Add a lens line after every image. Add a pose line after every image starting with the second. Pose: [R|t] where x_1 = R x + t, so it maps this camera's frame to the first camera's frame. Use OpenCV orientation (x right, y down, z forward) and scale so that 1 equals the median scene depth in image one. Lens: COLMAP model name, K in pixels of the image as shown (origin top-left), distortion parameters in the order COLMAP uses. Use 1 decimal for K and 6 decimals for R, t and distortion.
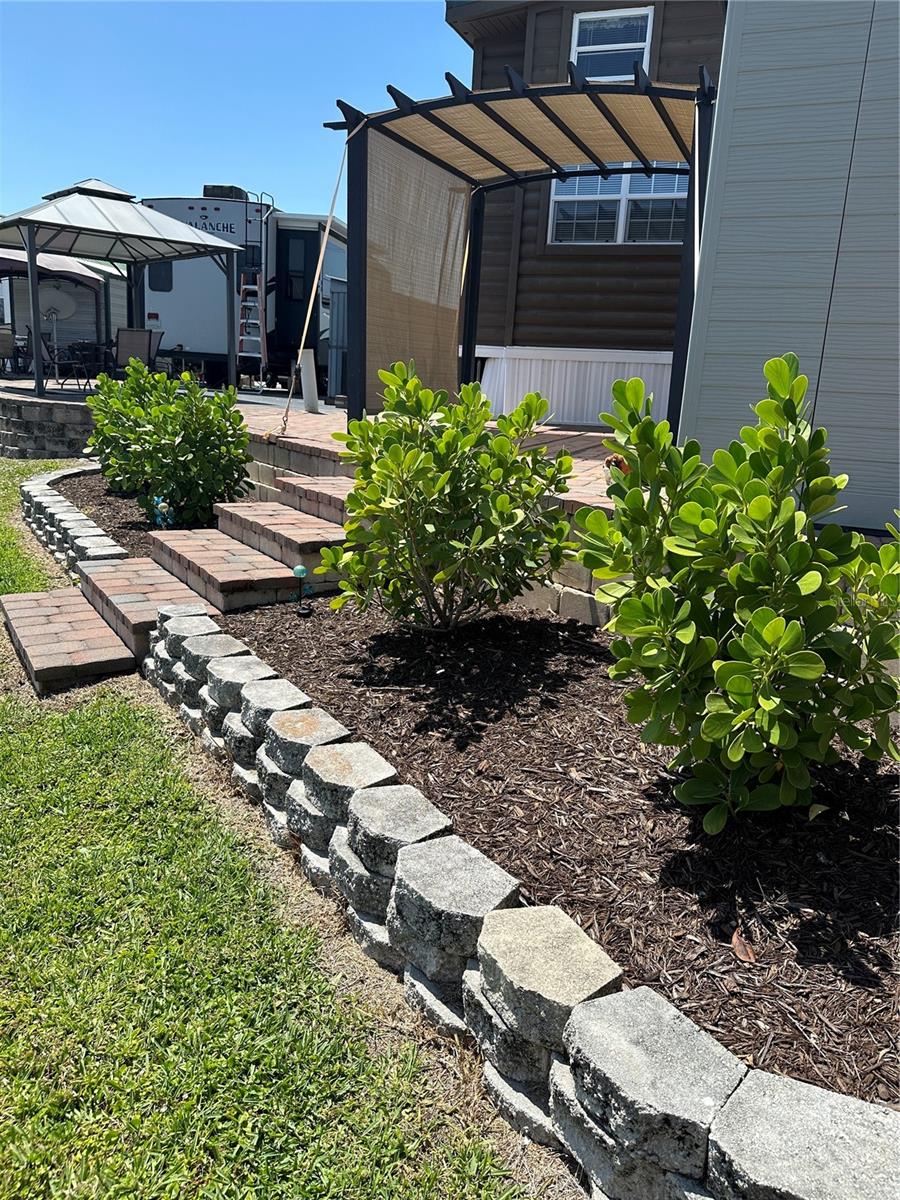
lens RADIAL K [[836.3, 0, 446.6], [0, 836.3, 596.4], [0, 0, 1]] dist [0.049750, -0.072939]
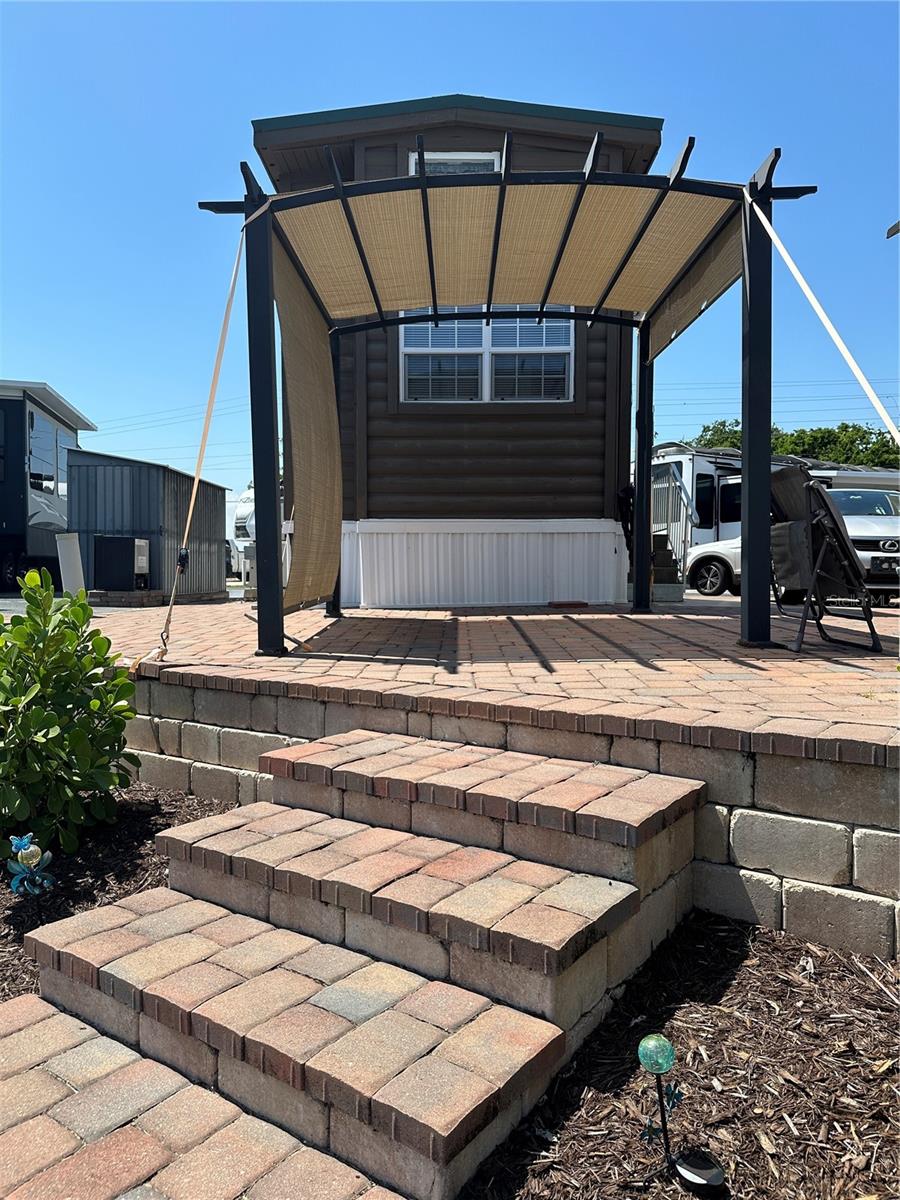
lens RADIAL K [[836.3, 0, 451.1], [0, 836.3, 608.5], [0, 0, 1]] dist [0.049750, -0.072939]
pose [[0.926068, -0.071290, 0.370561, -0.163196], [0.141301, 0.976061, -0.165347, -0.073834], [-0.349902, 0.205483, 0.913972, 0.268246]]
